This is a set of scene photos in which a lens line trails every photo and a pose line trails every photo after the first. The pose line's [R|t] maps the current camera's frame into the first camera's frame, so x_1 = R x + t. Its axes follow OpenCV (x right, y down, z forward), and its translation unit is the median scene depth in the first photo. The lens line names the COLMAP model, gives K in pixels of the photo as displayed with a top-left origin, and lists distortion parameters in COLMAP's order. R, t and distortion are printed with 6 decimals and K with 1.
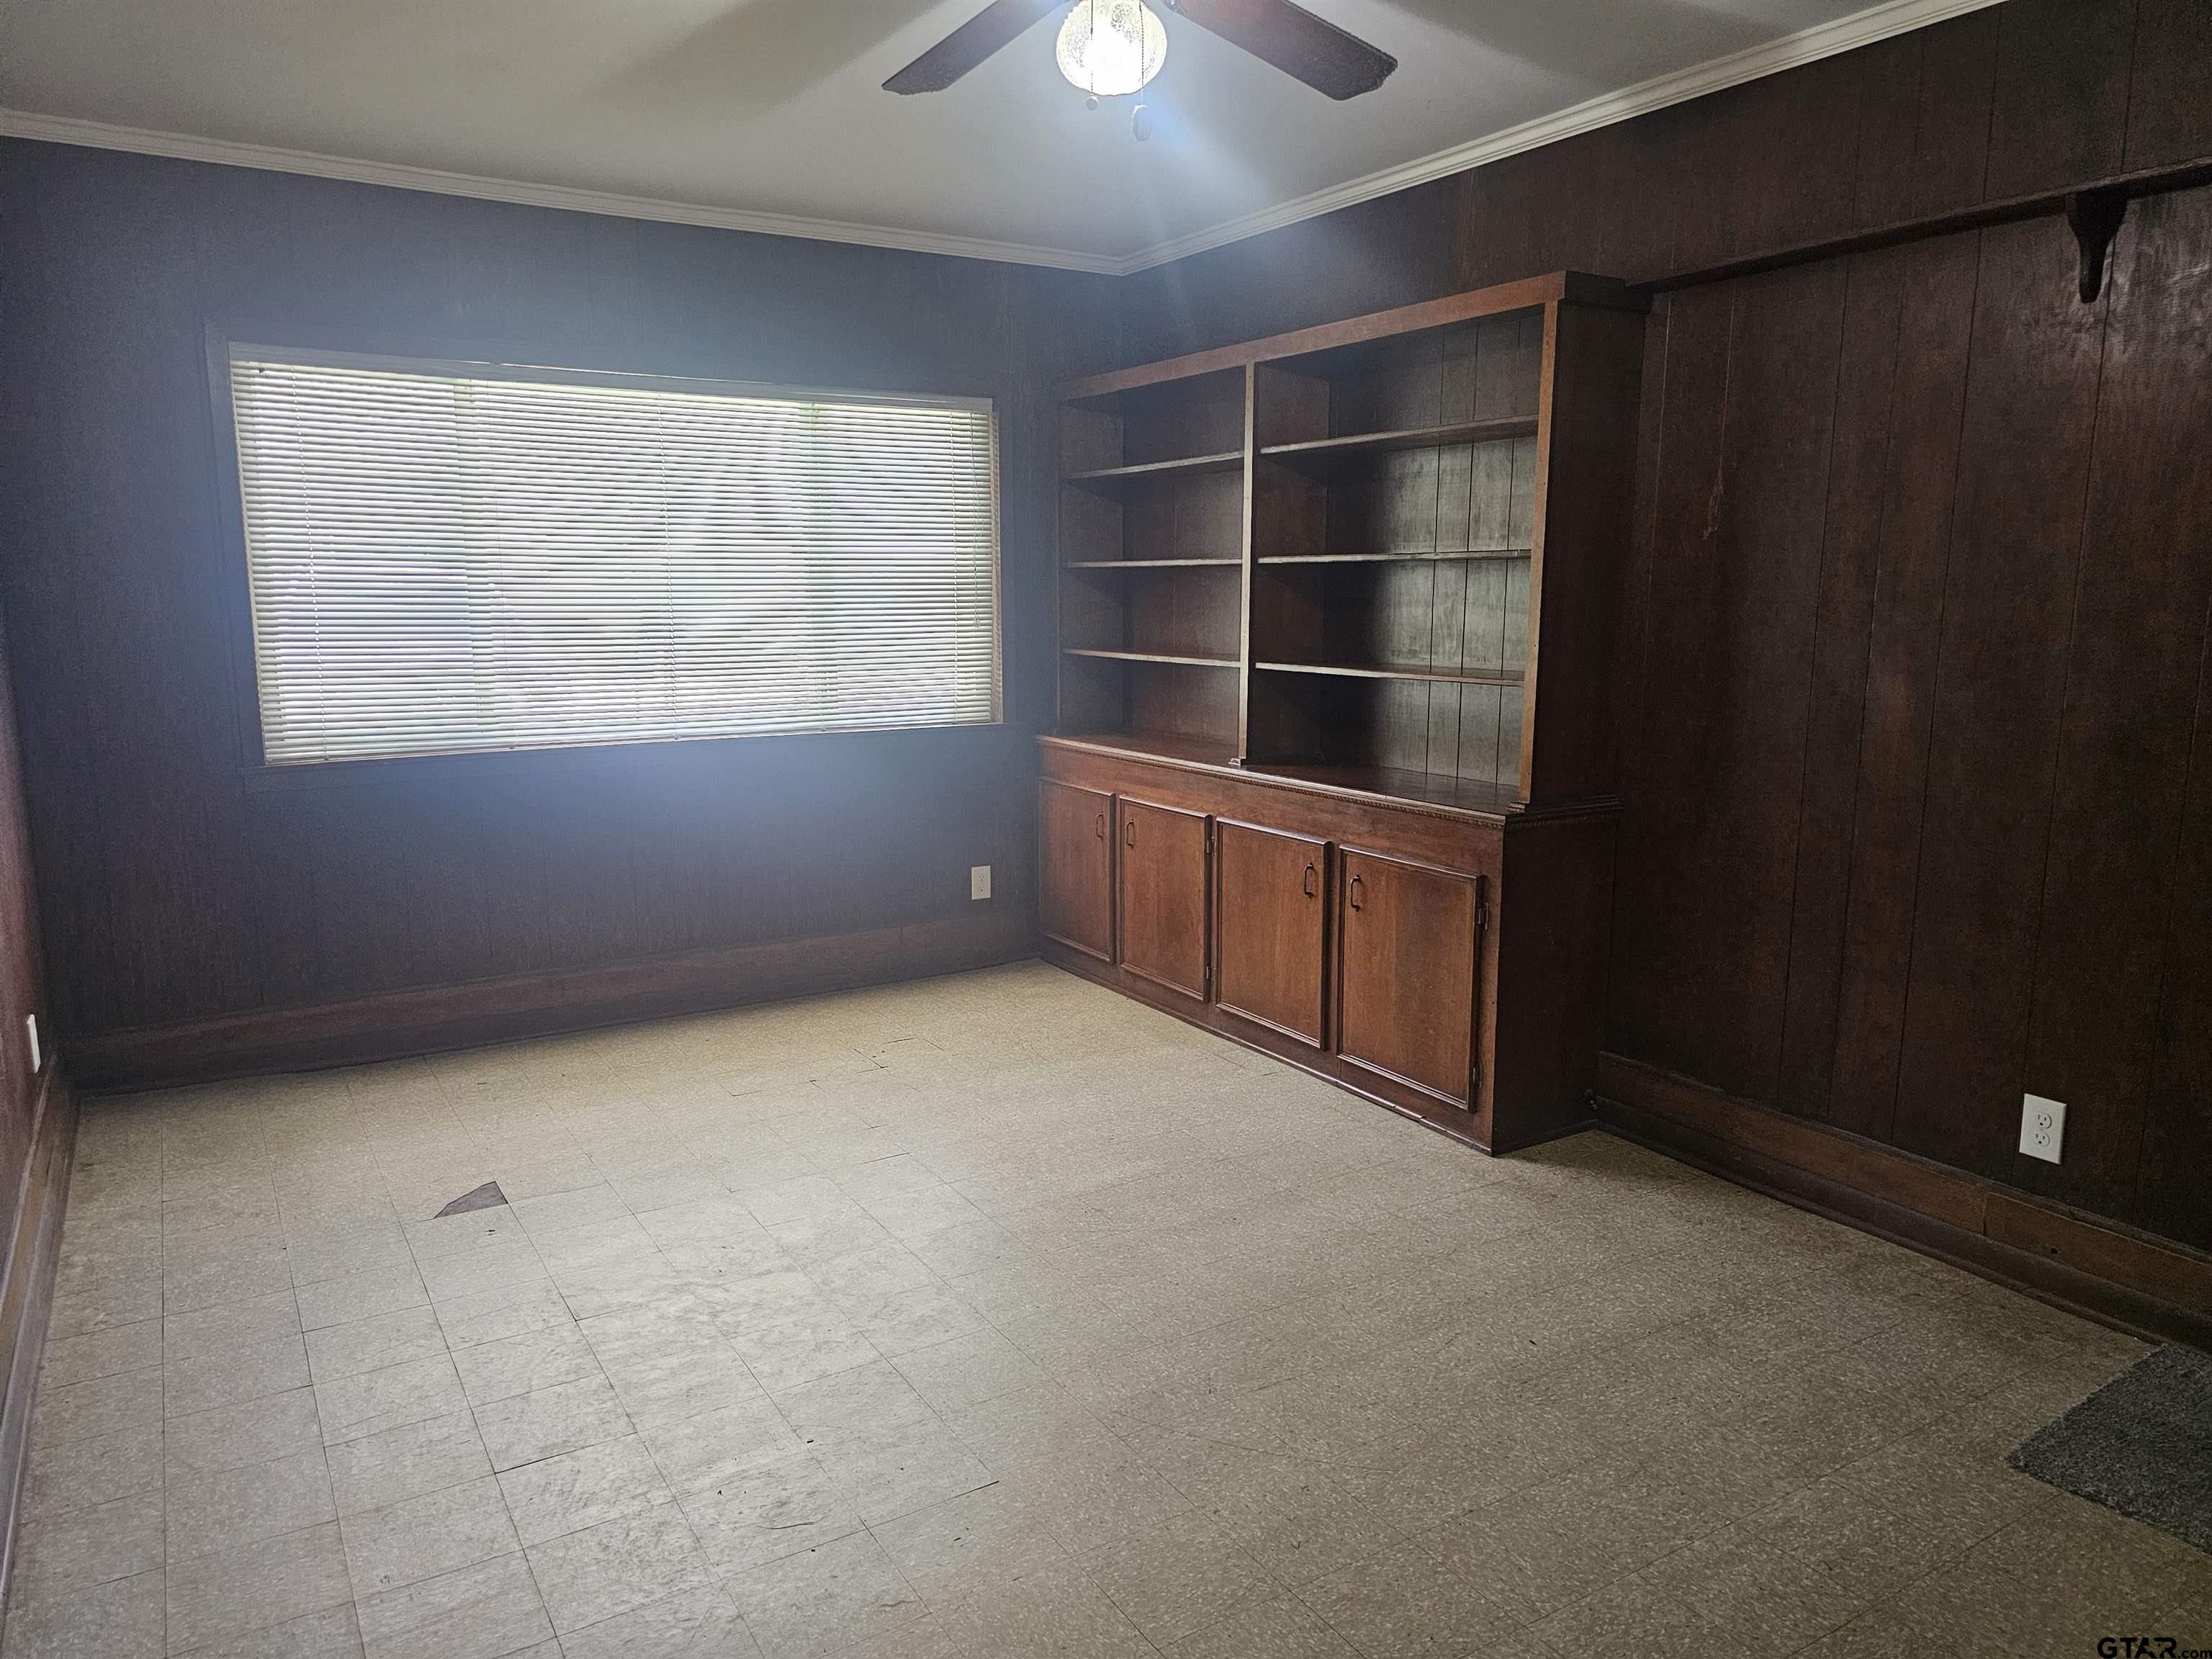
lens RADIAL K [[1494.6, 0, 1111.8], [0, 1494.6, 825.7], [0, 0, 1]] dist [0.048004, -0.050834]
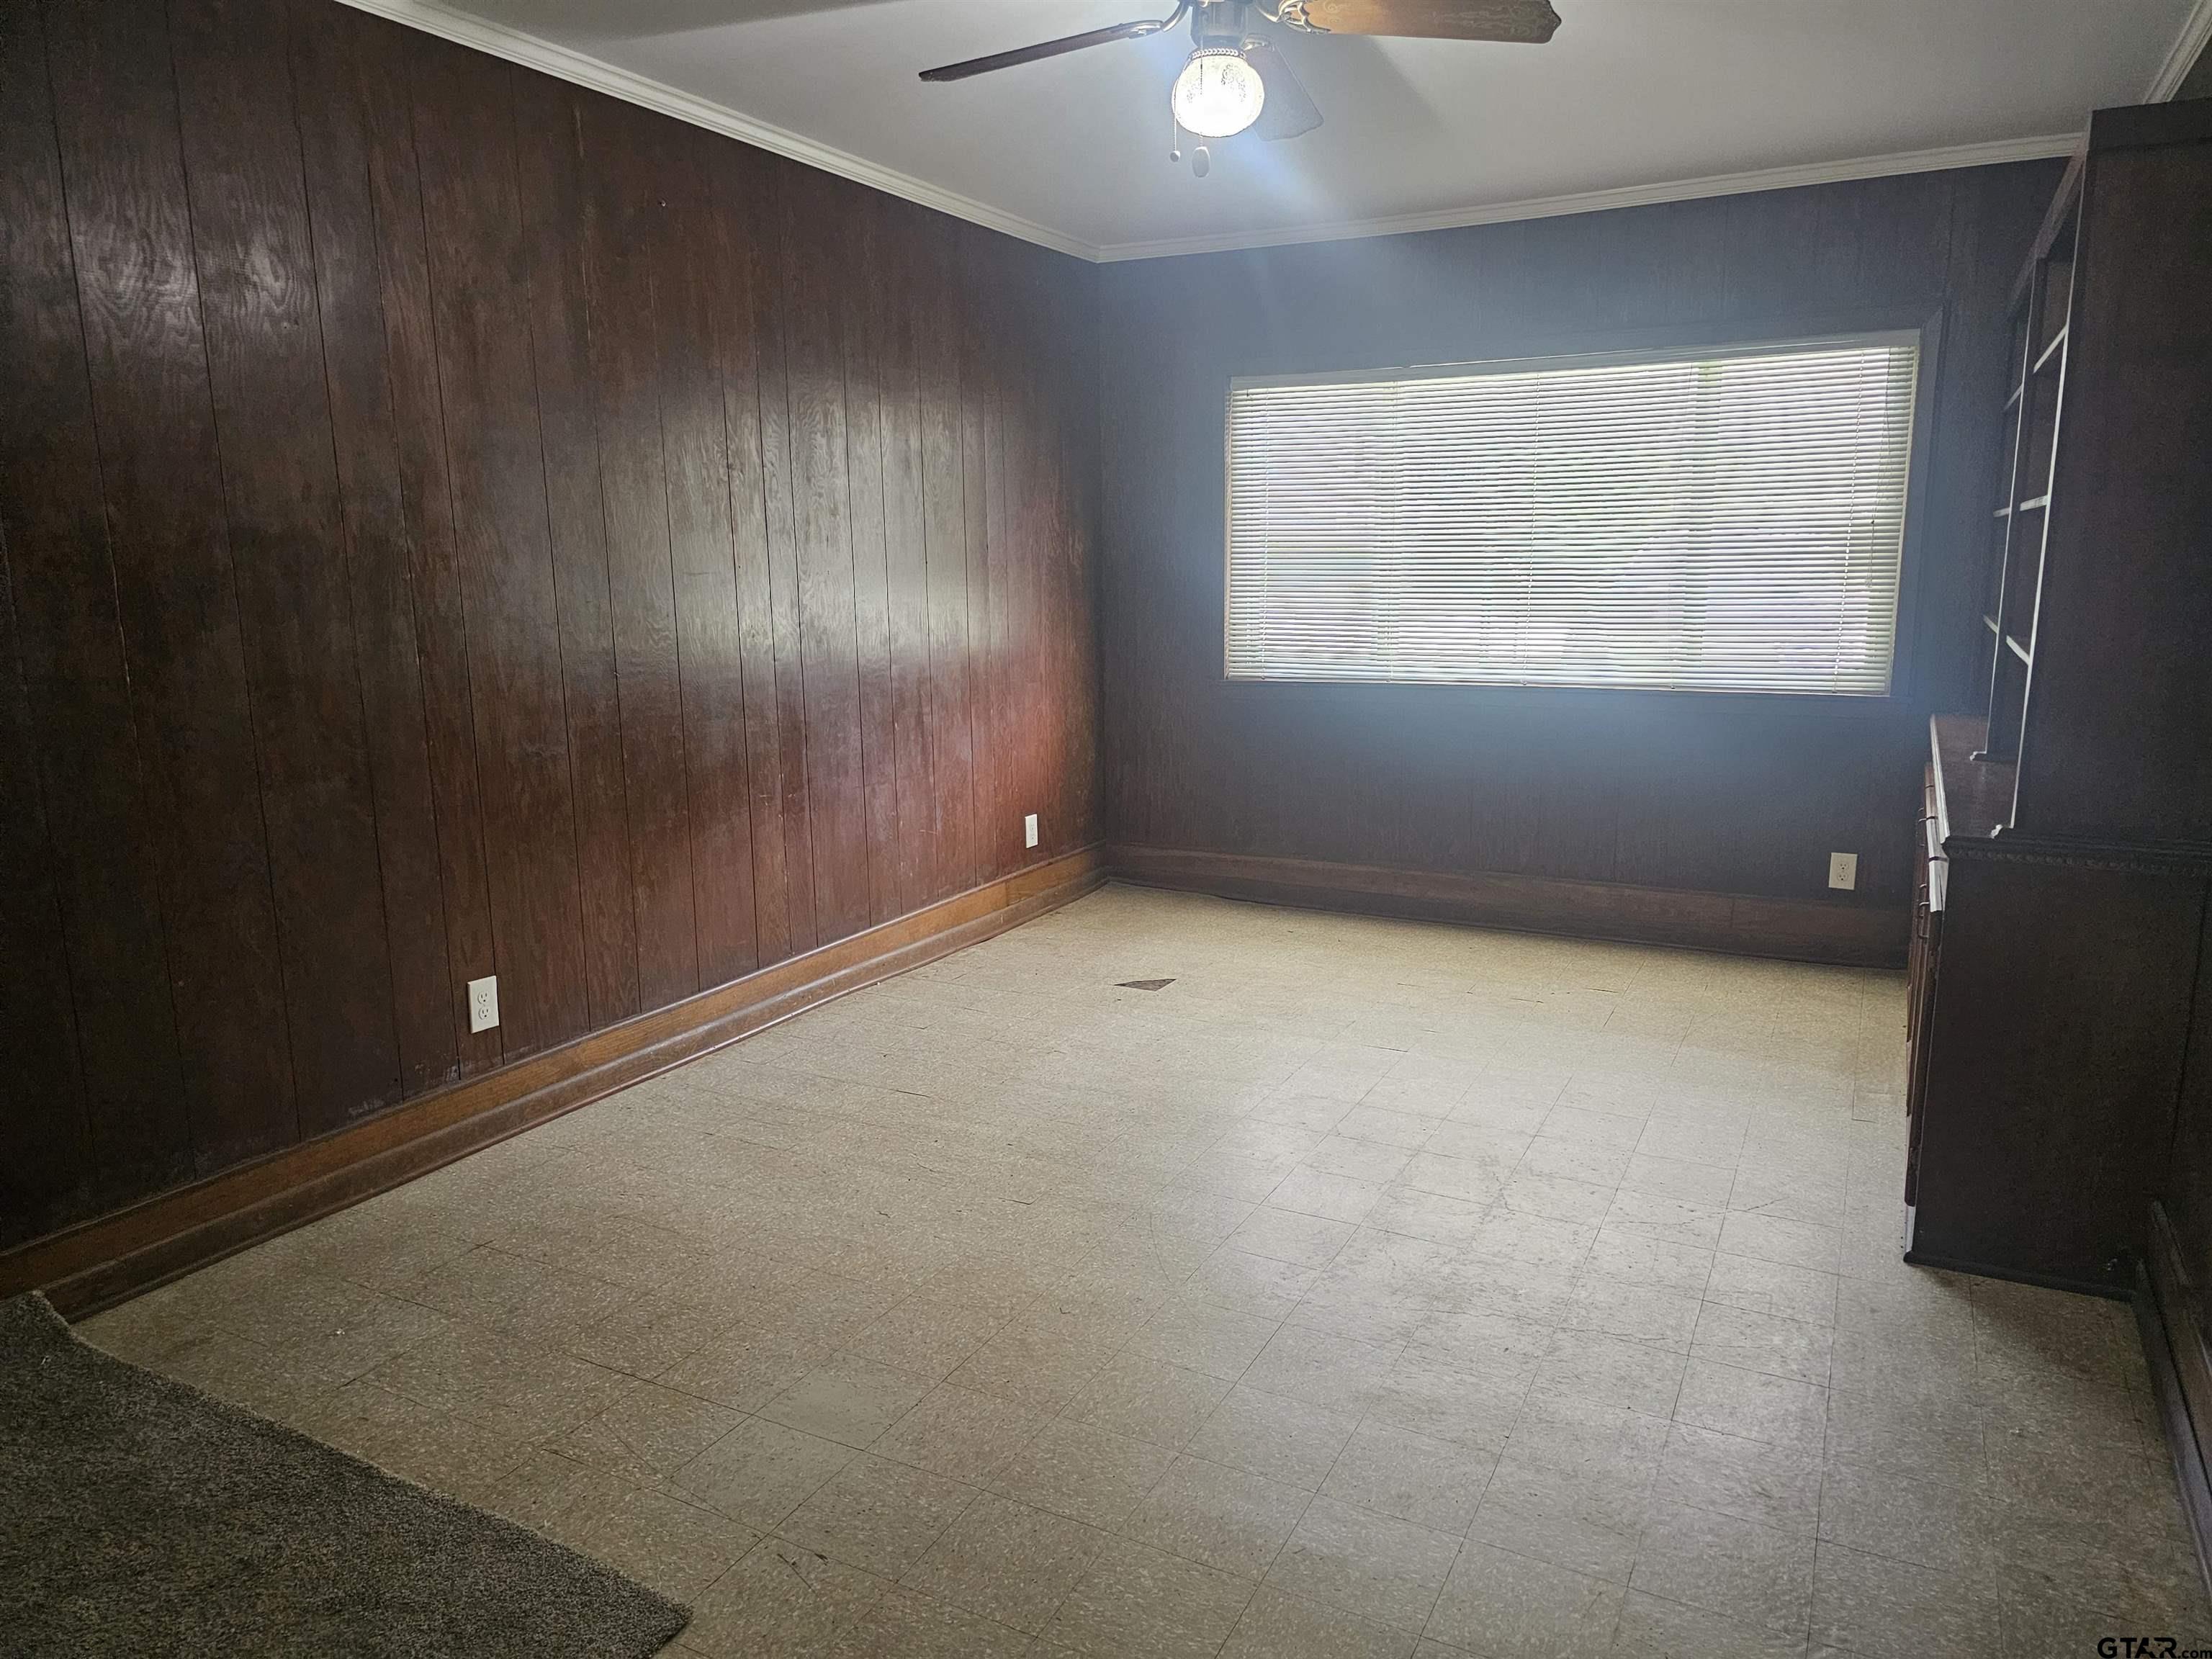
lens RADIAL K [[1494.6, 0, 1112.5], [0, 1494.6, 833.4], [0, 0, 1]] dist [0.048004, -0.050834]
pose [[0.502604, 0.153170, -0.850840, 0.510114], [-0.133005, 0.986162, 0.098963, -0.017855], [0.854224, 0.063426, 0.516021, 0.166067]]
